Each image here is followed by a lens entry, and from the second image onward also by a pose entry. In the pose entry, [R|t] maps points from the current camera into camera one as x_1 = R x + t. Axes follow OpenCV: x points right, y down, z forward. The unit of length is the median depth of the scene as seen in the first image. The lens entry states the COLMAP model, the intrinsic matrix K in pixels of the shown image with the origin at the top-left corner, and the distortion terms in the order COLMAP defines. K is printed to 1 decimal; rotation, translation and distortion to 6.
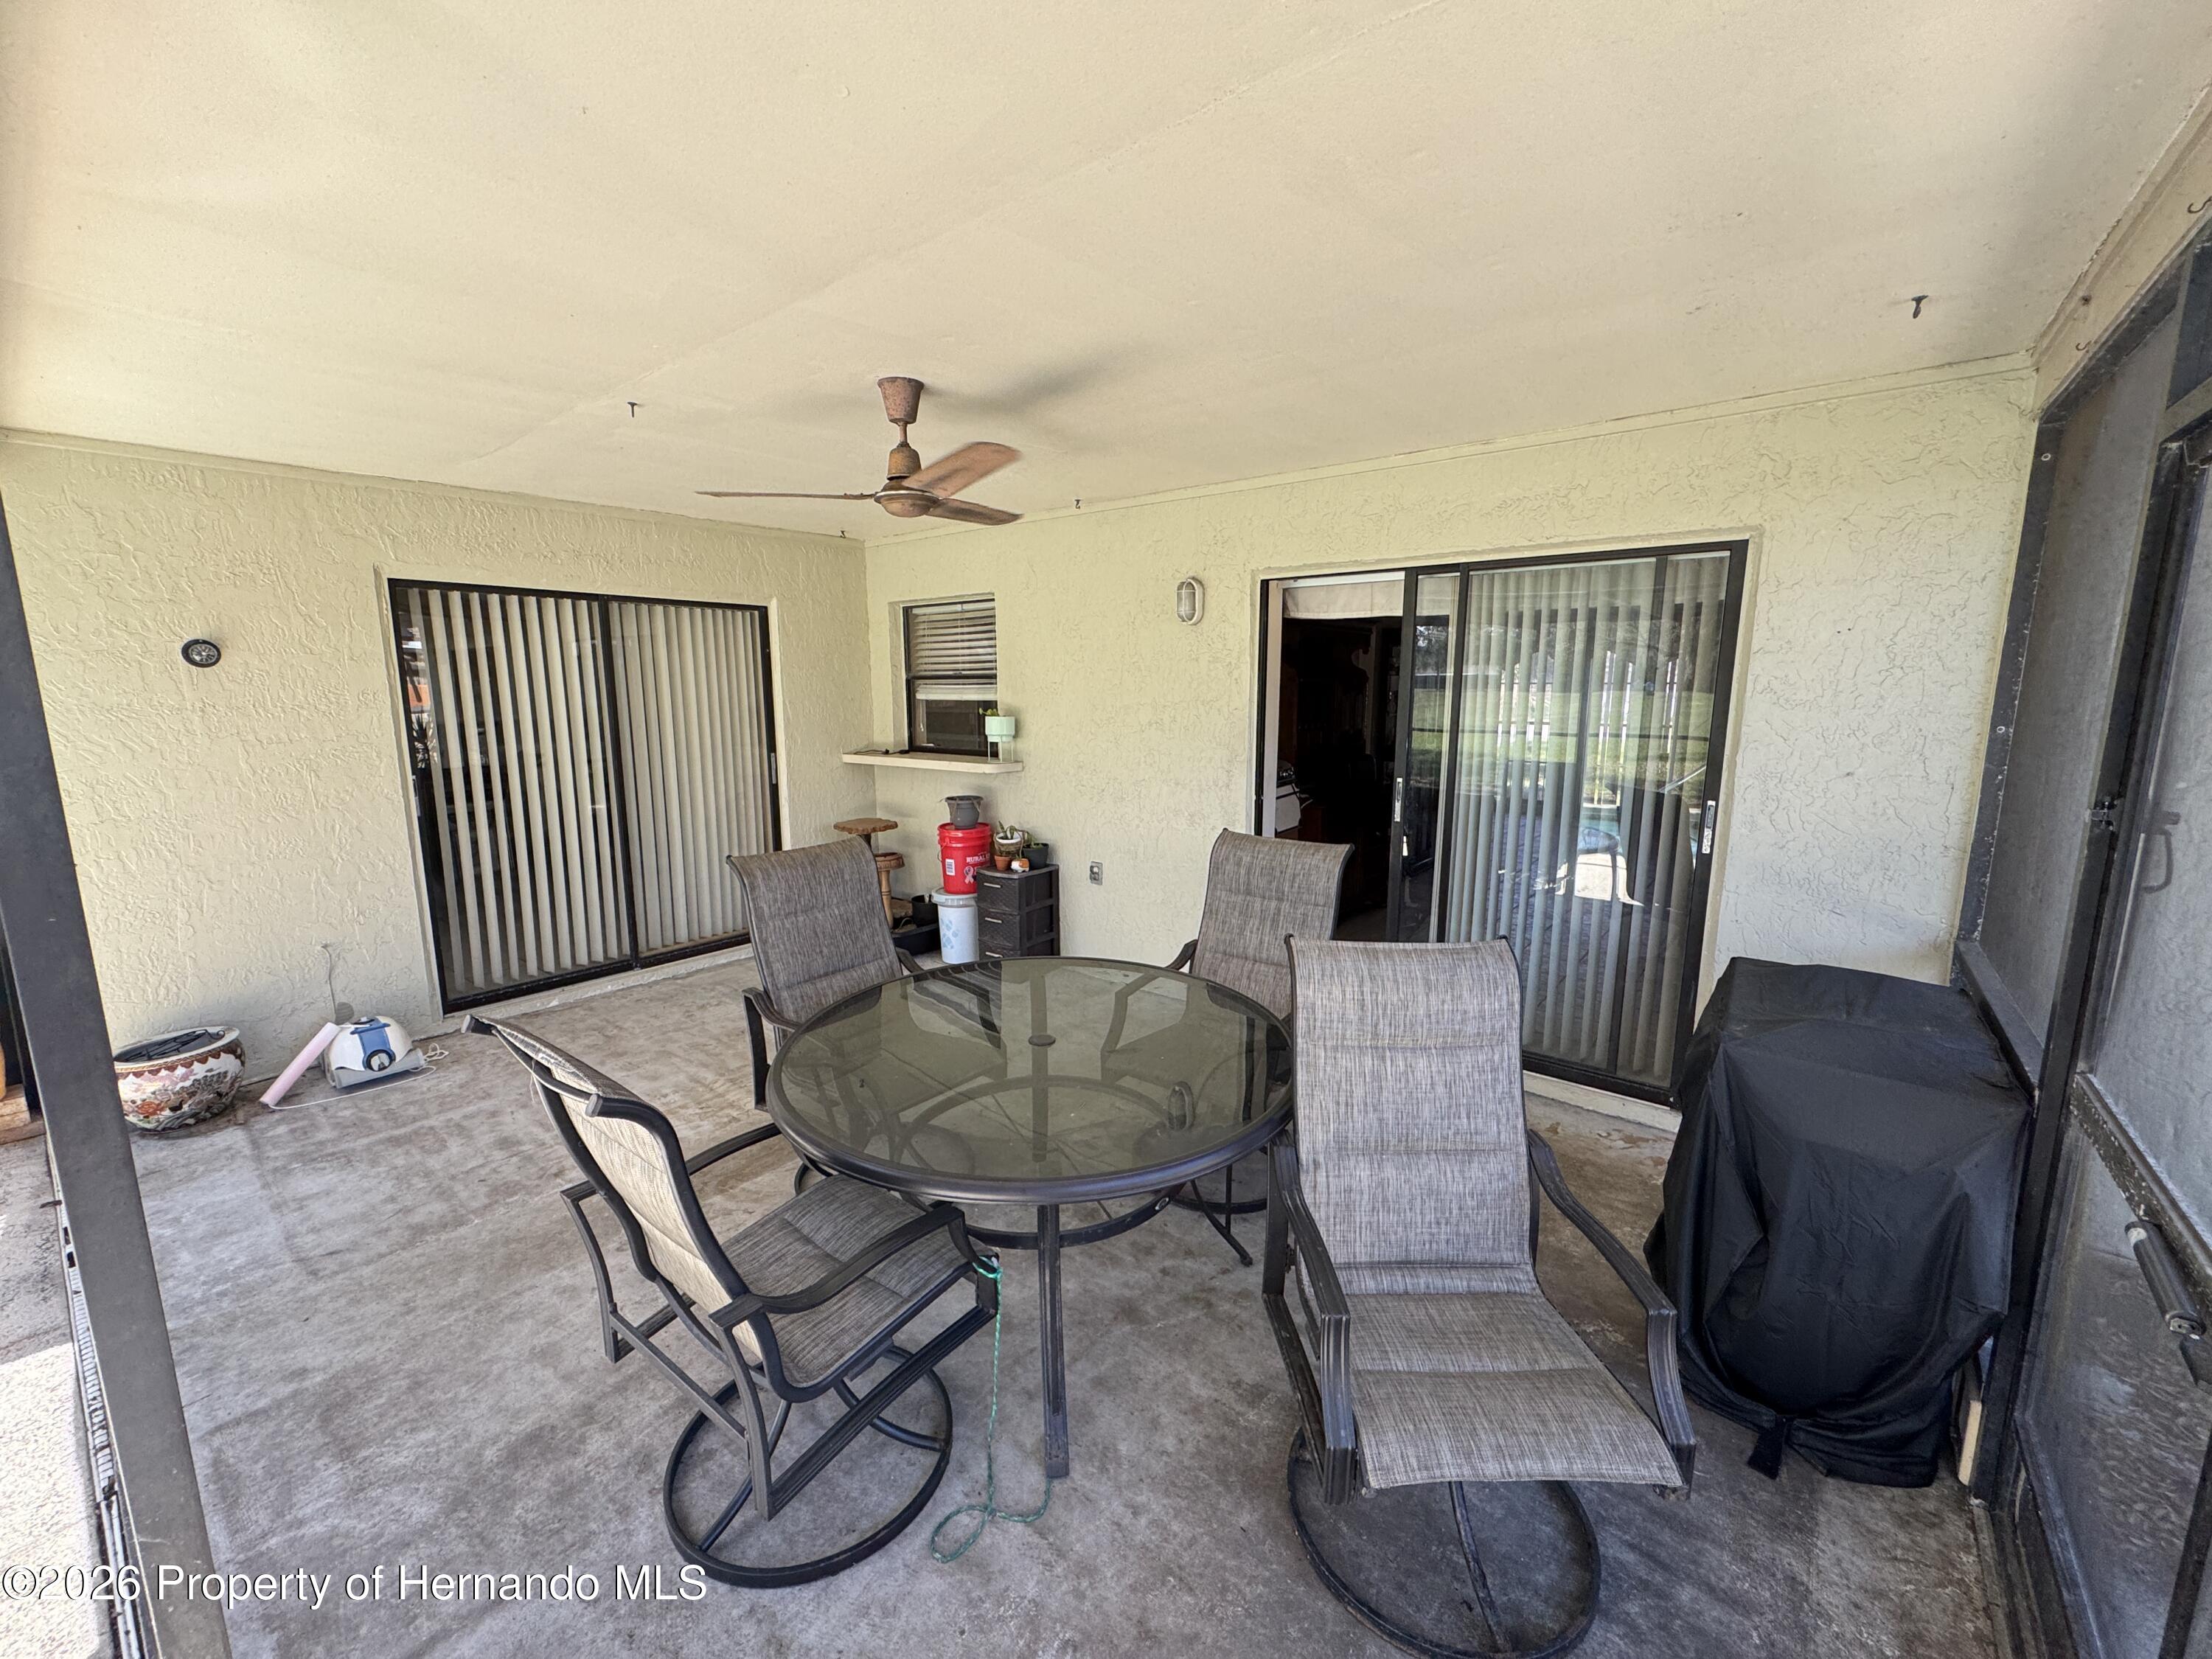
lens RADIAL K [[882.9, 0, 1095.2], [0, 882.9, 829.2], [0, 0, 1]] dist [-0.001175, -0.000353]
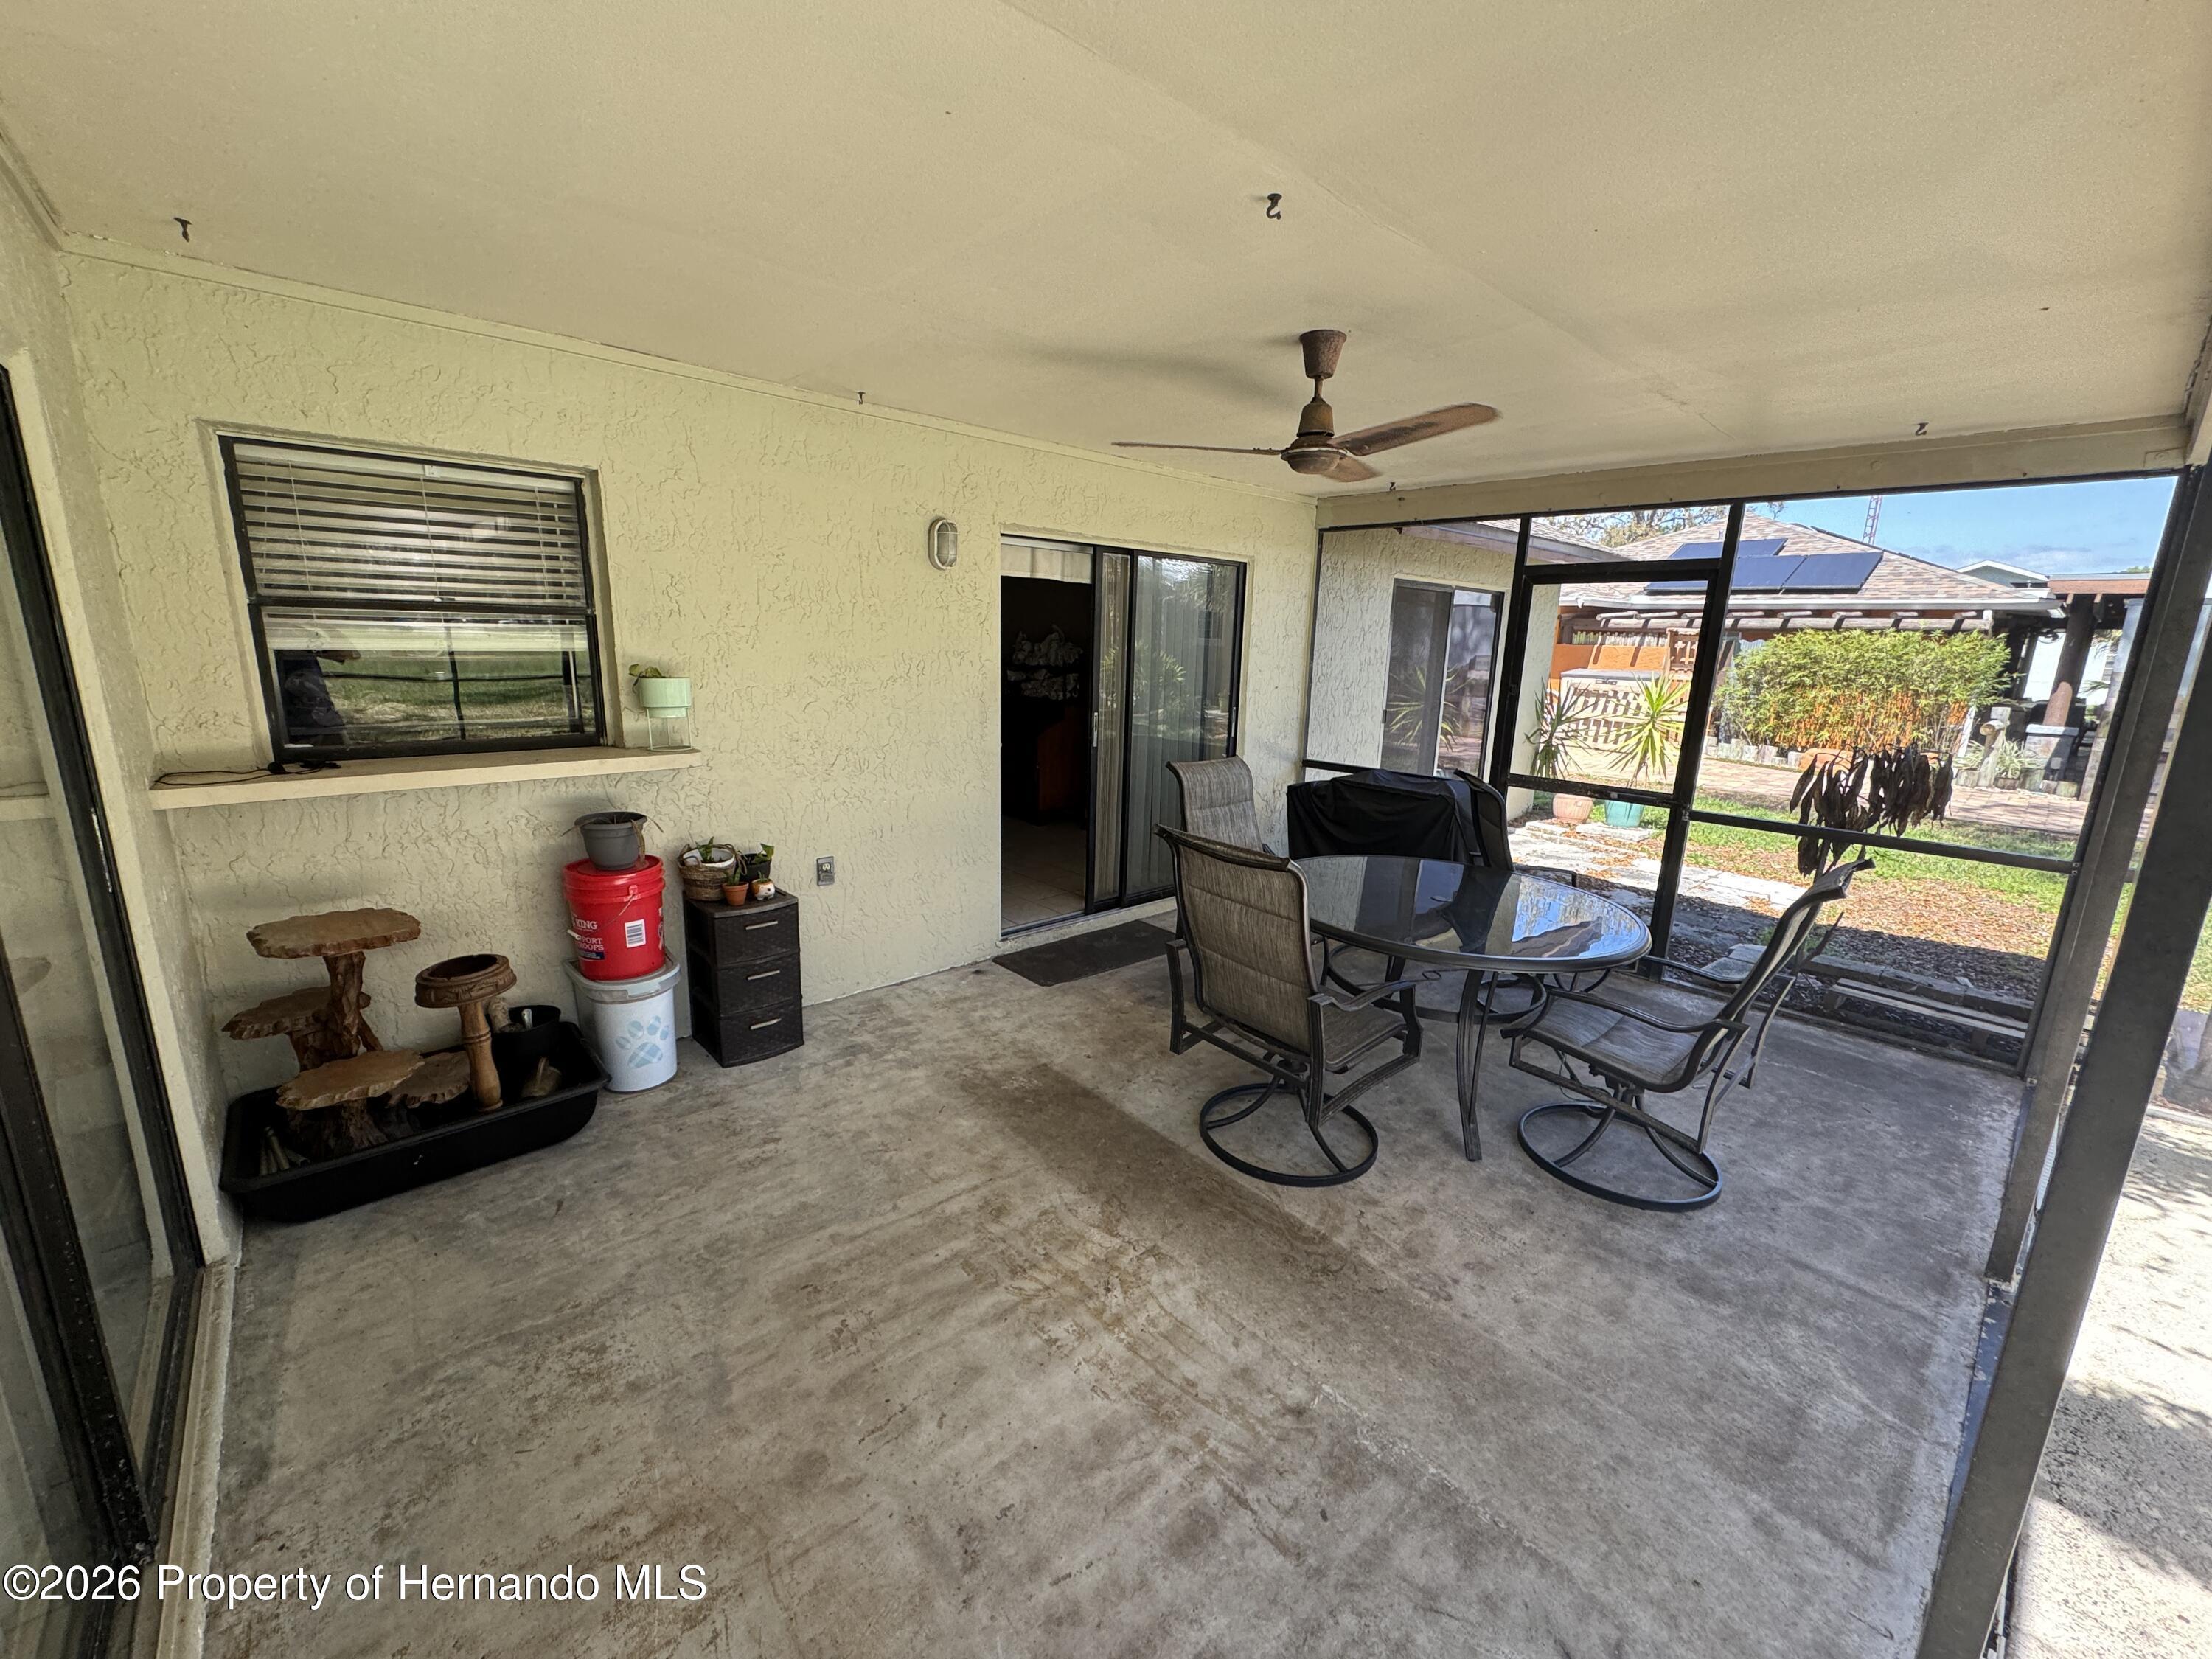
lens RADIAL K [[882.9, 0, 1101.8], [0, 882.9, 832.9], [0, 0, 1]] dist [-0.001175, -0.000353]
pose [[0.161213, -0.209046, 0.964526, -0.826328], [0.131963, 0.973099, 0.188848, -0.115525], [-0.978057, 0.096837, 0.184463, 0.693523]]
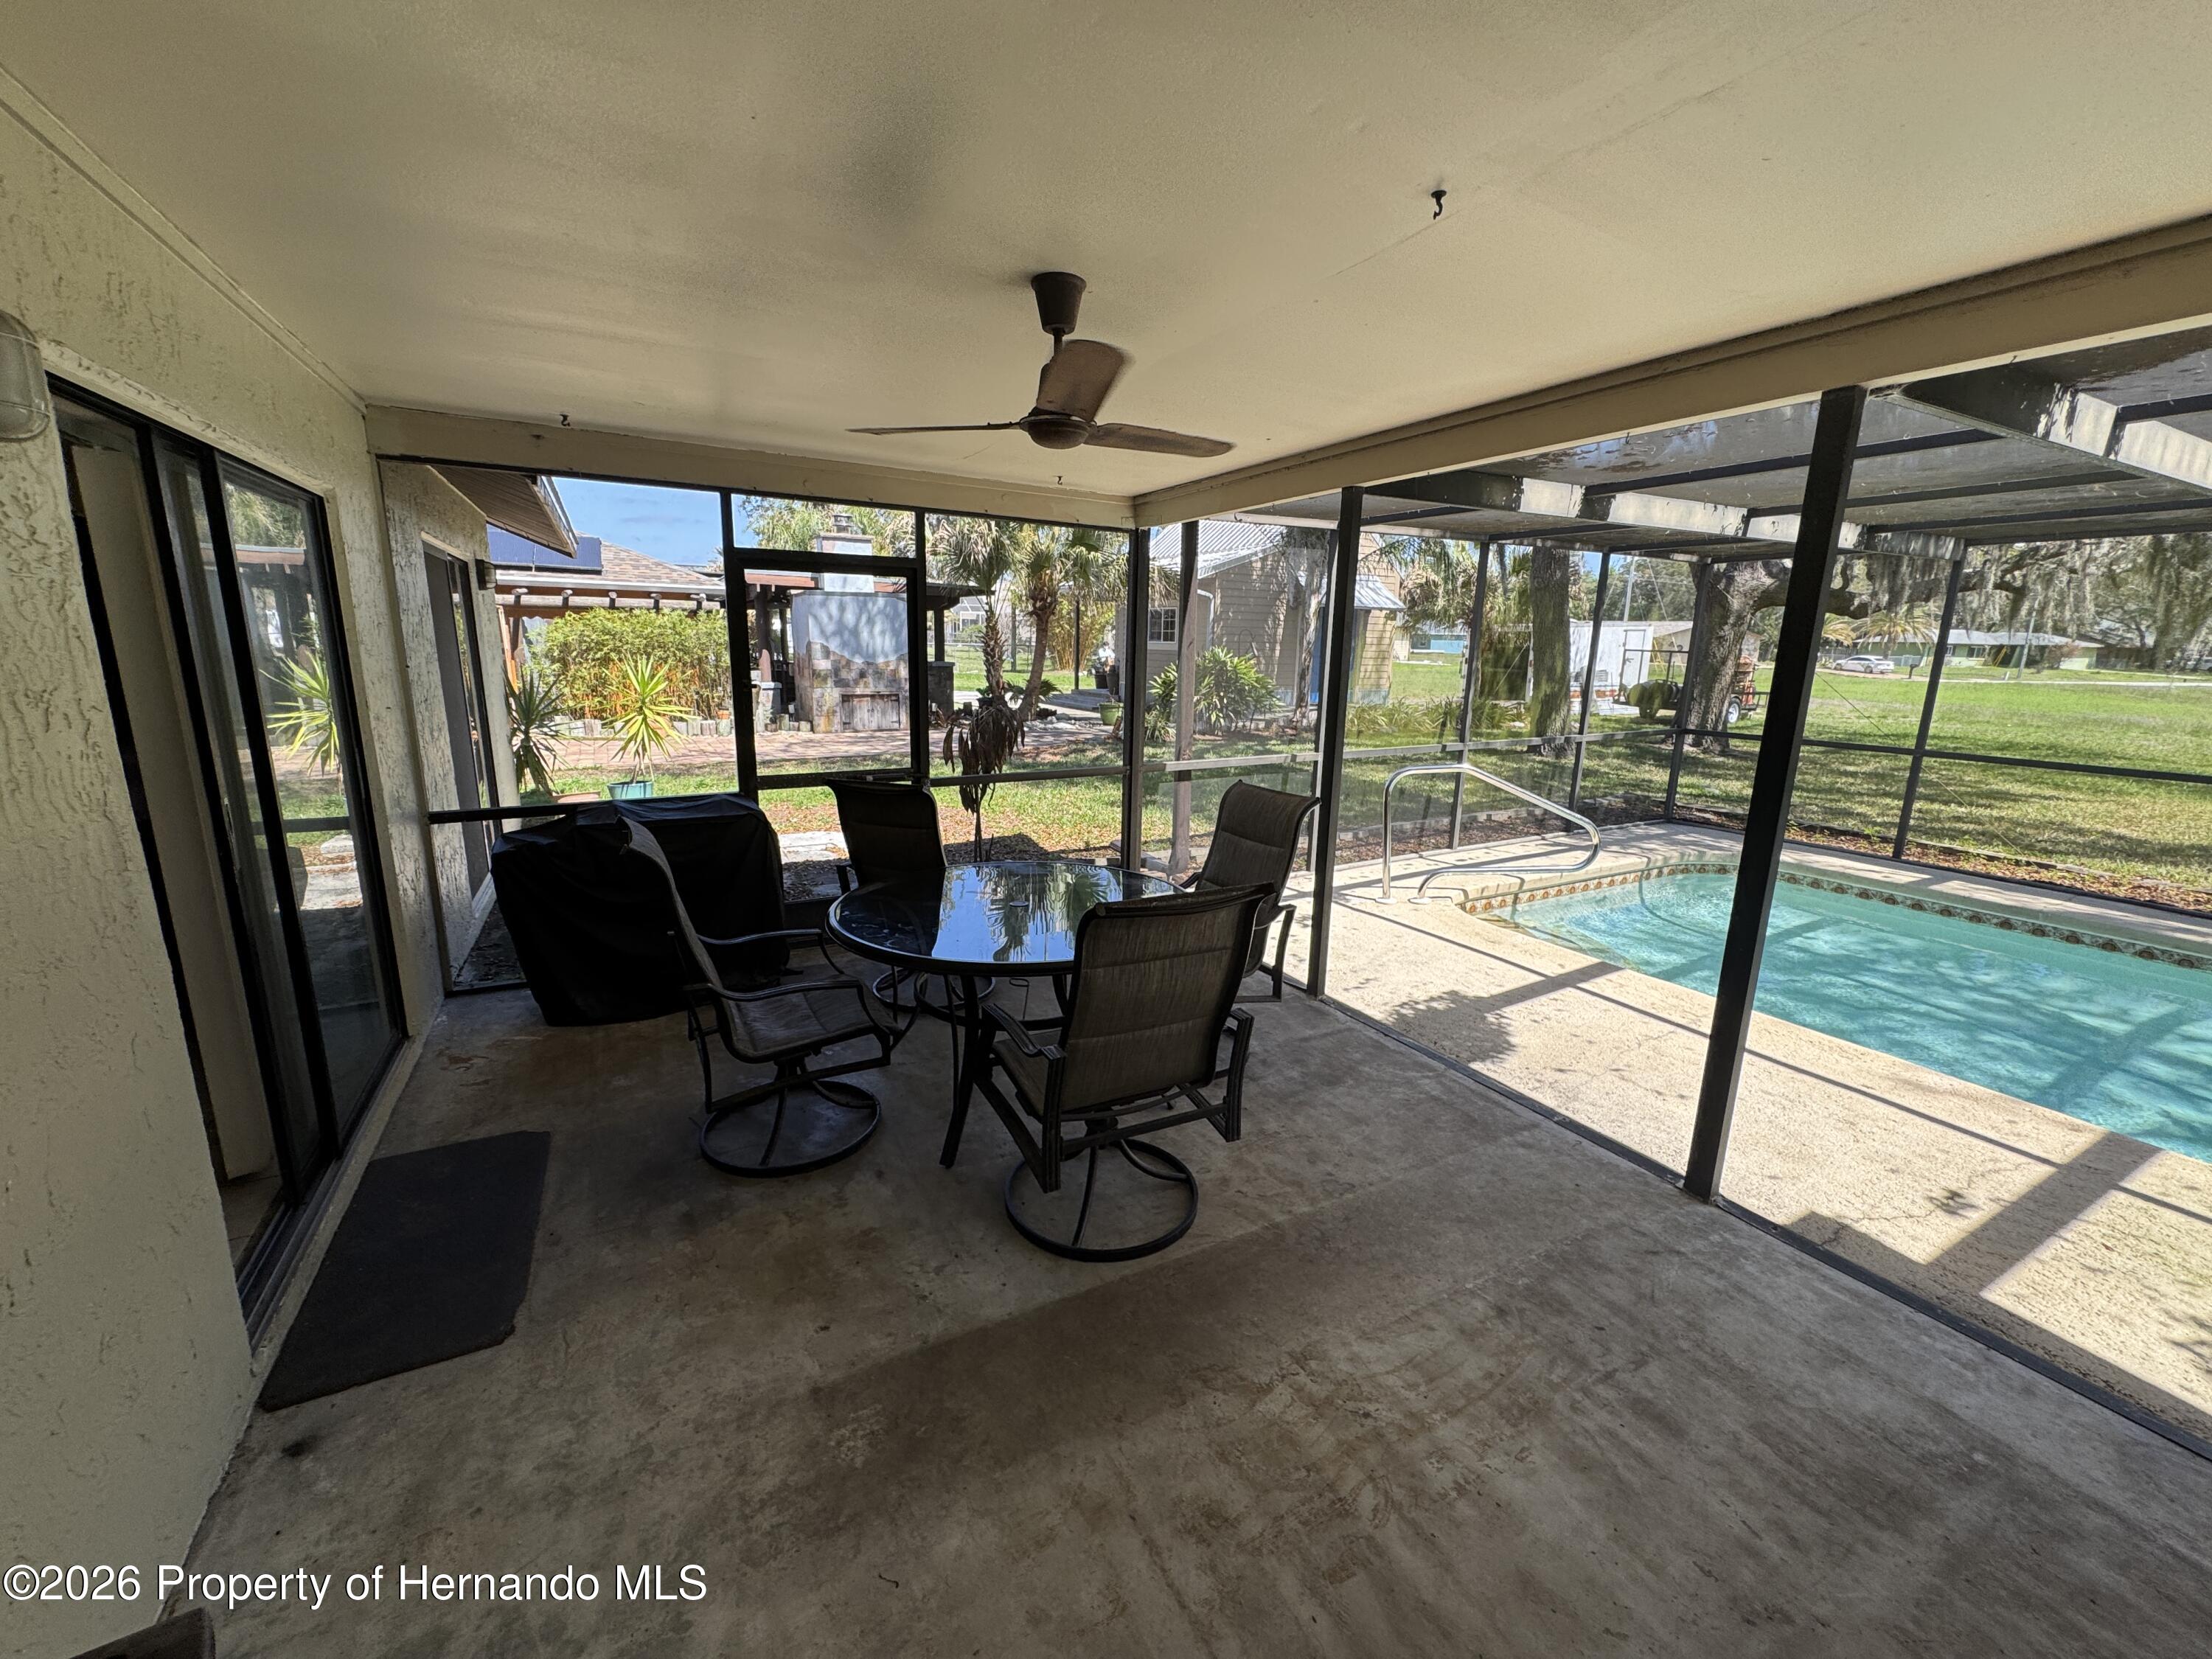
lens RADIAL K [[882.9, 0, 1110.8], [0, 882.9, 820.8], [0, 0, 1]] dist [-0.001175, -0.000353]
pose [[-0.923914, -0.092612, 0.371222, -0.384455], [0.043612, 0.938445, 0.342666, -0.200123], [-0.380106, 0.332783, -0.863003, 1.162566]]
